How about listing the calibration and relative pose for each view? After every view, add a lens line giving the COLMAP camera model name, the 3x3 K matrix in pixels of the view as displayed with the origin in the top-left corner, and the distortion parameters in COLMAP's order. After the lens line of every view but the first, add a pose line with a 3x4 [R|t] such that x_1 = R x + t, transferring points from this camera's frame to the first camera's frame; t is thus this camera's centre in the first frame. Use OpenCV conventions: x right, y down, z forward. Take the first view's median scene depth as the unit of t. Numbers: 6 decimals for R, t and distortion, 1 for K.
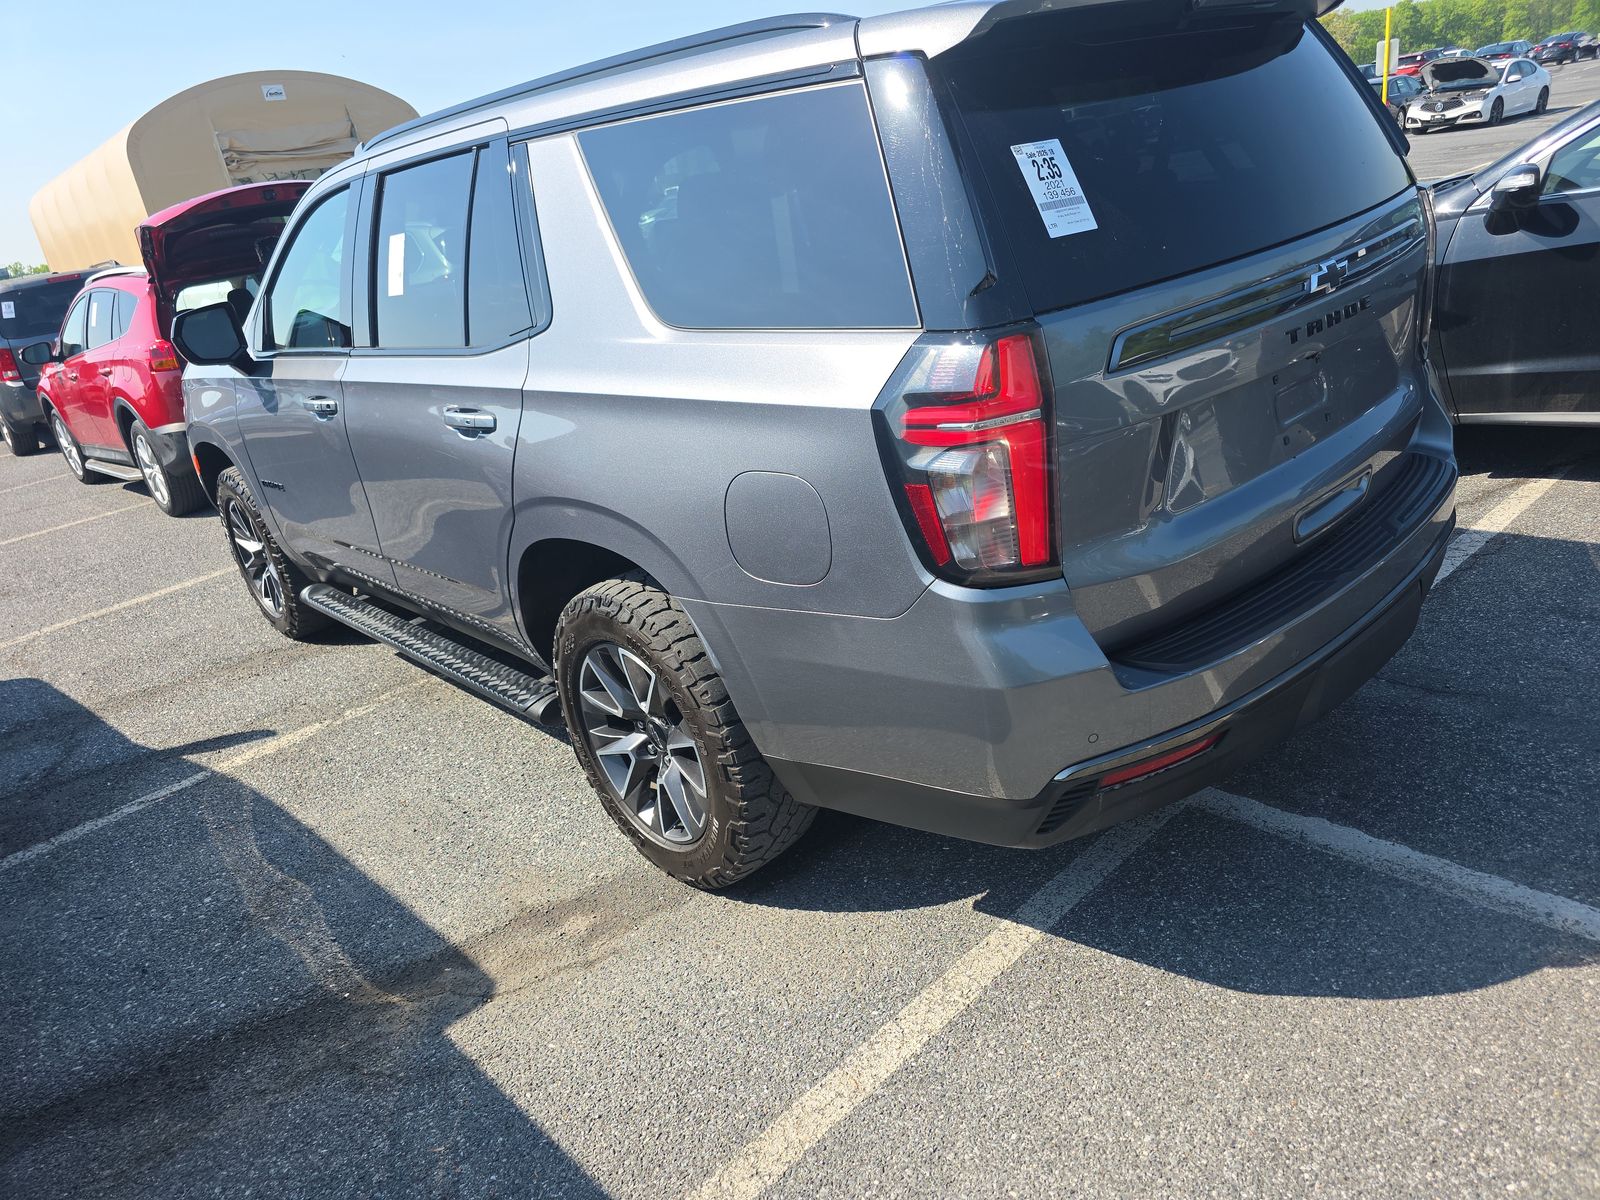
lens RADIAL K [[1081.0, 0, 800.0], [0, 1081.0, 600.0], [0, 0, 1]] dist [0.082459, -0.072689]
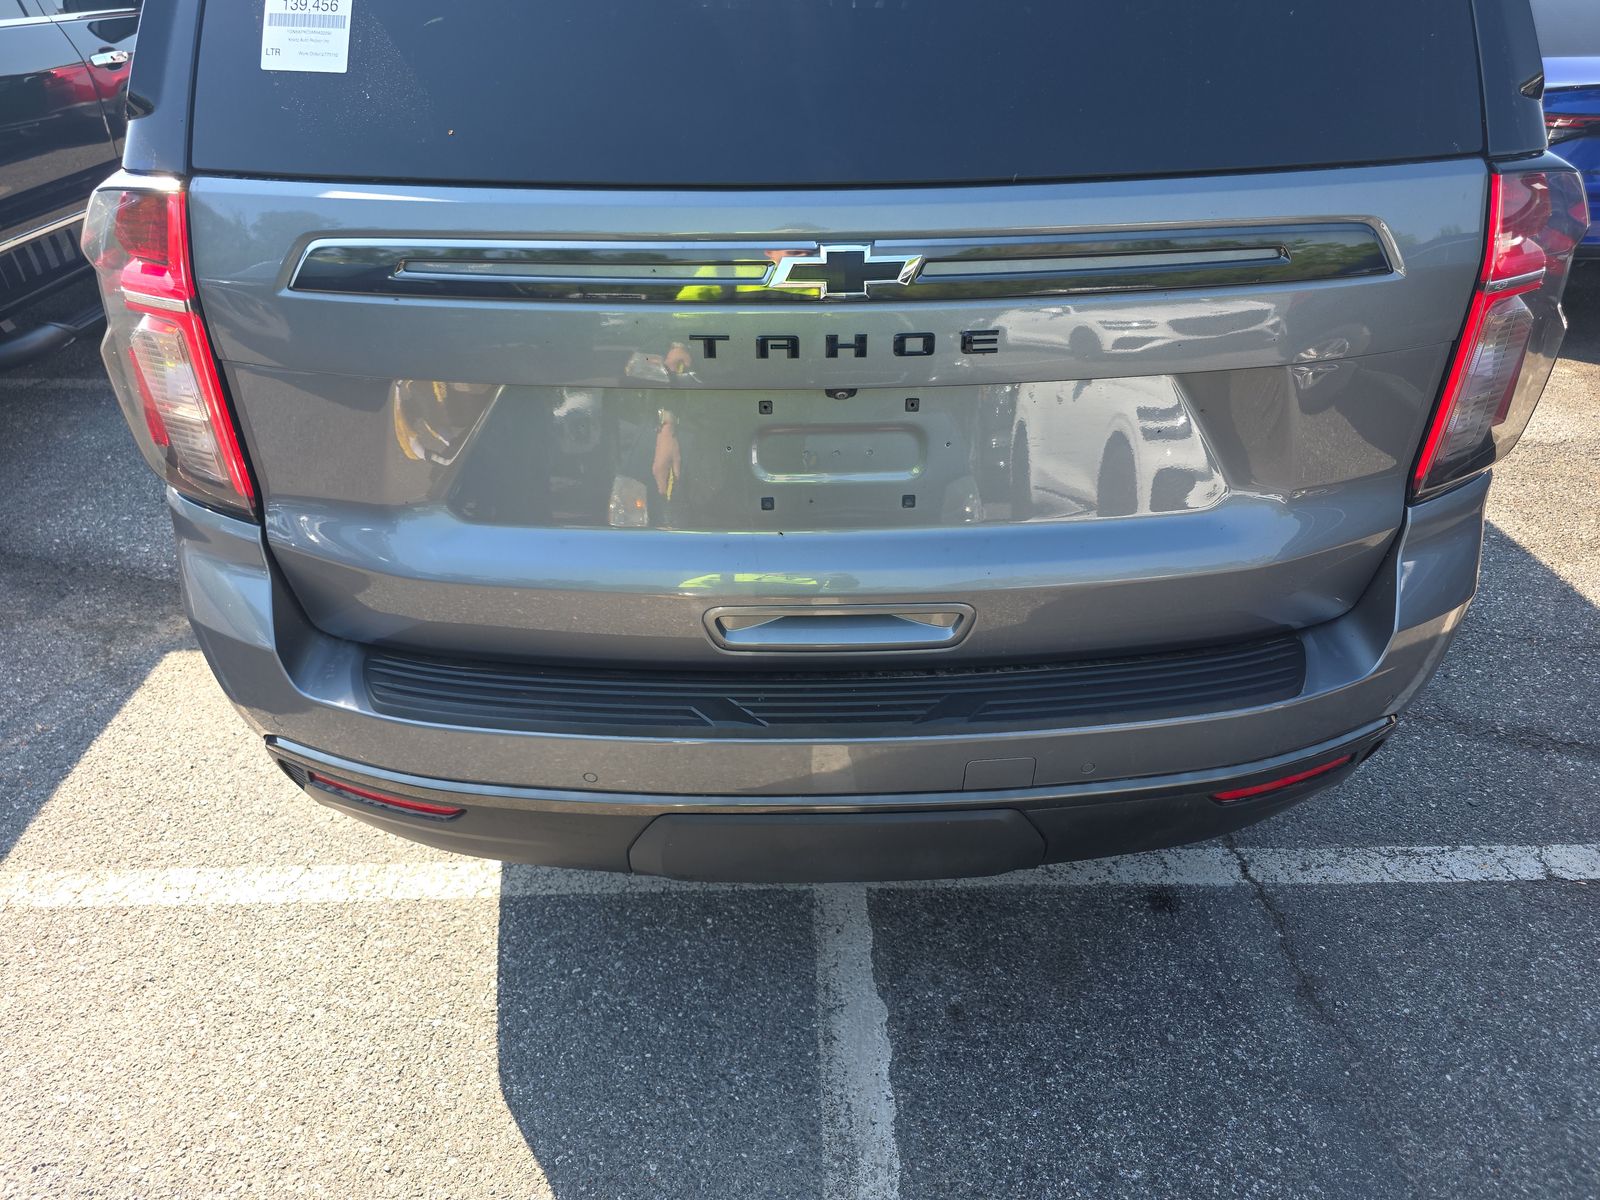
lens RADIAL K [[1081.0, 0, 800.0], [0, 1081.0, 600.0], [0, 0, 1]] dist [0.082459, -0.072689]
pose [[0.735324, 0.473403, -0.484962, 0.796317], [-0.345161, 0.877422, 0.333159, -0.314783], [0.583235, -0.077590, 0.808590, 0.494490]]
